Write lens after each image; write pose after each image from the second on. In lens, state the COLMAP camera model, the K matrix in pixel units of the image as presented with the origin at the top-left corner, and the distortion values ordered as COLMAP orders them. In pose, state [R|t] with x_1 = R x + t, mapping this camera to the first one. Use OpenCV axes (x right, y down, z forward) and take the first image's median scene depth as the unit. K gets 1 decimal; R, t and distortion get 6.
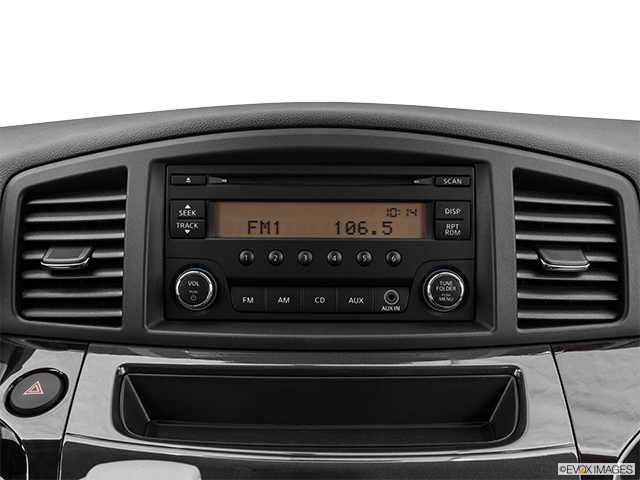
lens RADIAL K [[825.7, 0, 320.0], [0, 825.7, 240.0], [0, 0, 1]] dist [0.014360, 0.019515]
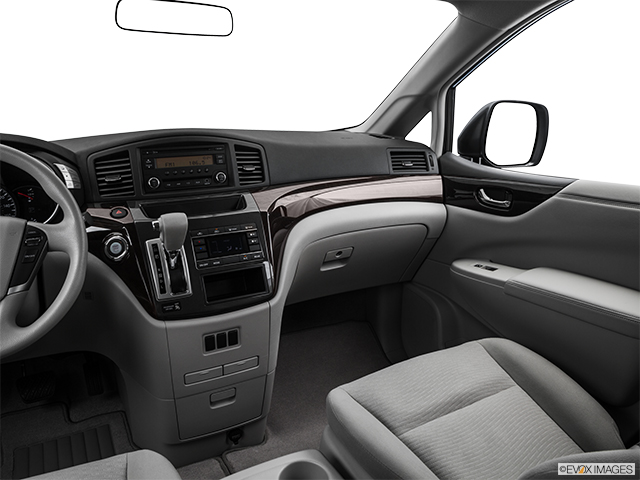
lens RADIAL K [[486.9, 0, 320.0], [0, 486.9, 240.0], [0, 0, 1]] dist [-0.122905, 0.062352]
pose [[0.868406, -0.135923, 0.476860, -0.541203], [0.085110, 0.988283, 0.126704, 0.099525], [-0.488495, -0.069445, 0.869799, -1.150843]]
